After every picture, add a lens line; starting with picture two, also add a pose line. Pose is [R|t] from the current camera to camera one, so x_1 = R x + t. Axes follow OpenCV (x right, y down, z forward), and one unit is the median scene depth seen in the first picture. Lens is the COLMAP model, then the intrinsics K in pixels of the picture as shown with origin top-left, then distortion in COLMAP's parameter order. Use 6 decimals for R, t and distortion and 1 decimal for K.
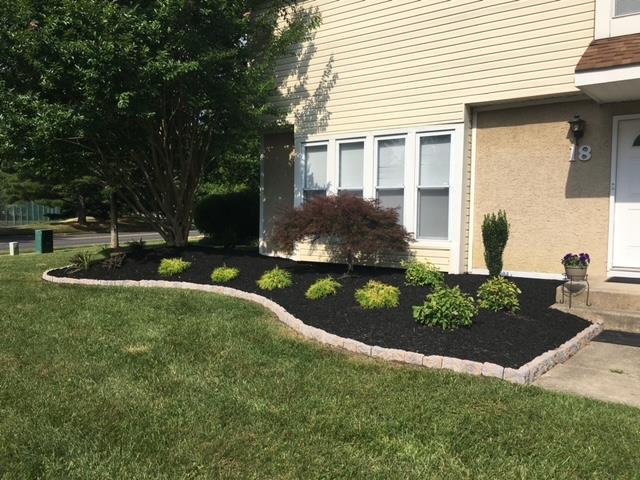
lens RADIAL K [[554.0, 0, 326.2], [0, 554.0, 242.0], [0, 0, 1]] dist [0.086670, -0.136102]
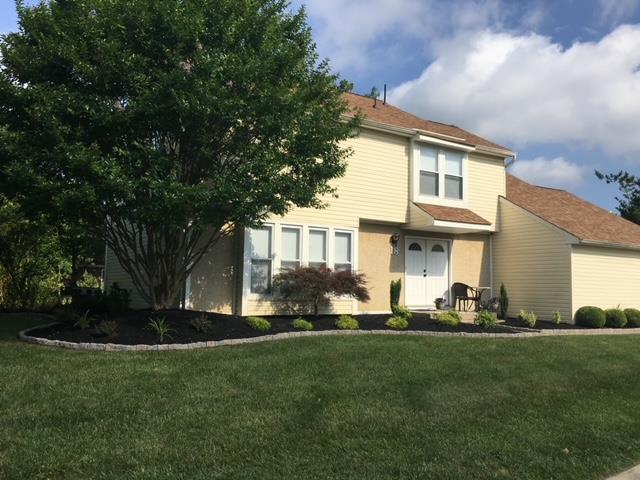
lens RADIAL K [[554.0, 0, 326.2], [0, 554.0, 242.0], [0, 0, 1]] dist [0.086670, -0.136102]
pose [[0.352059, 0.071391, 0.933251, -1.382858], [0.035112, 0.995378, -0.089389, -0.015588], [-0.935319, 0.064238, 0.347925, 0.473693]]
